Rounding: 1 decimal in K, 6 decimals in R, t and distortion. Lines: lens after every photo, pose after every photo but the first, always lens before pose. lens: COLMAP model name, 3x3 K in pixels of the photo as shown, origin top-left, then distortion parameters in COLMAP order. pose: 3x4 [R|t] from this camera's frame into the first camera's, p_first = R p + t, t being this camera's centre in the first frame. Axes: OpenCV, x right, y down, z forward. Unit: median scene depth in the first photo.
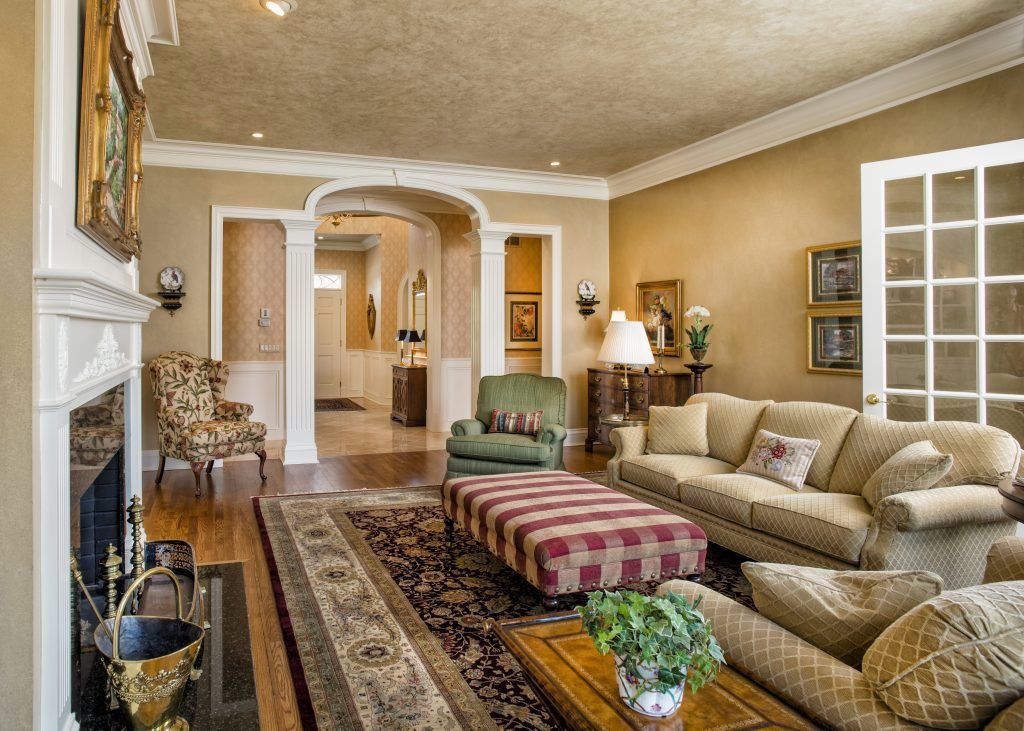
lens RADIAL K [[604.8, 0, 434.8], [0, 604.8, 322.5], [0, 0, 1]] dist [-0.033489, 0.012634]
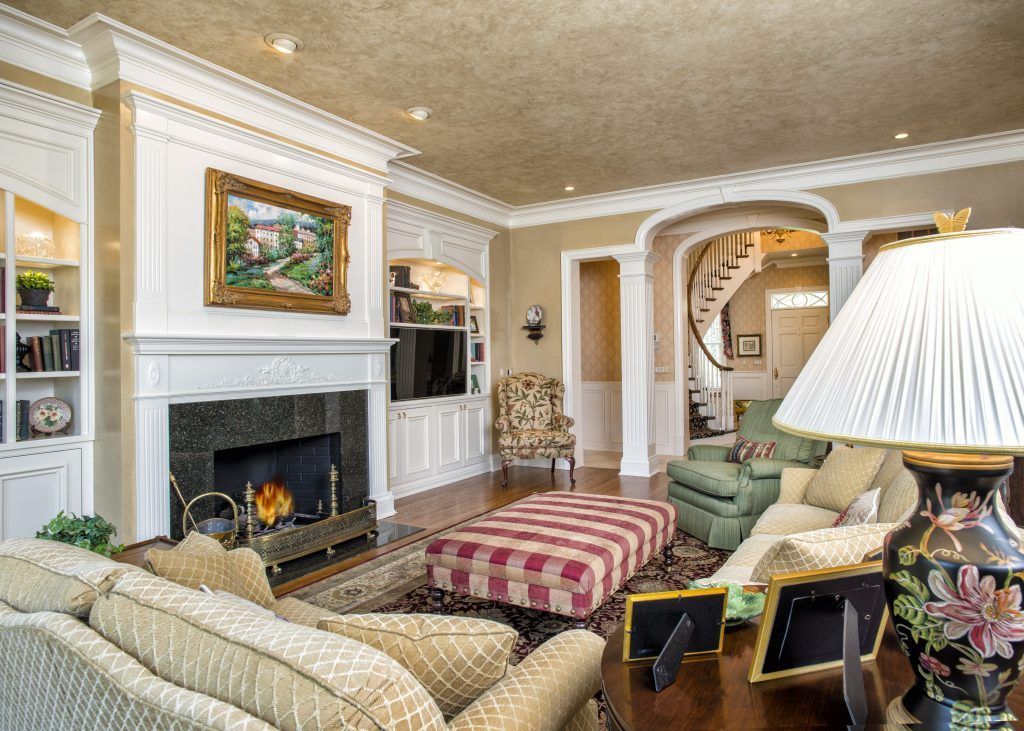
lens RADIAL K [[604.8, 0, 566.8], [0, 604.8, 344.7], [0, 0, 1]] dist [-0.033489, 0.012634]
pose [[0.699027, -0.026757, -0.714595, 0.547610], [0.027116, 0.999573, -0.010902, 0.005494], [0.714581, -0.011756, 0.699453, 0.175126]]
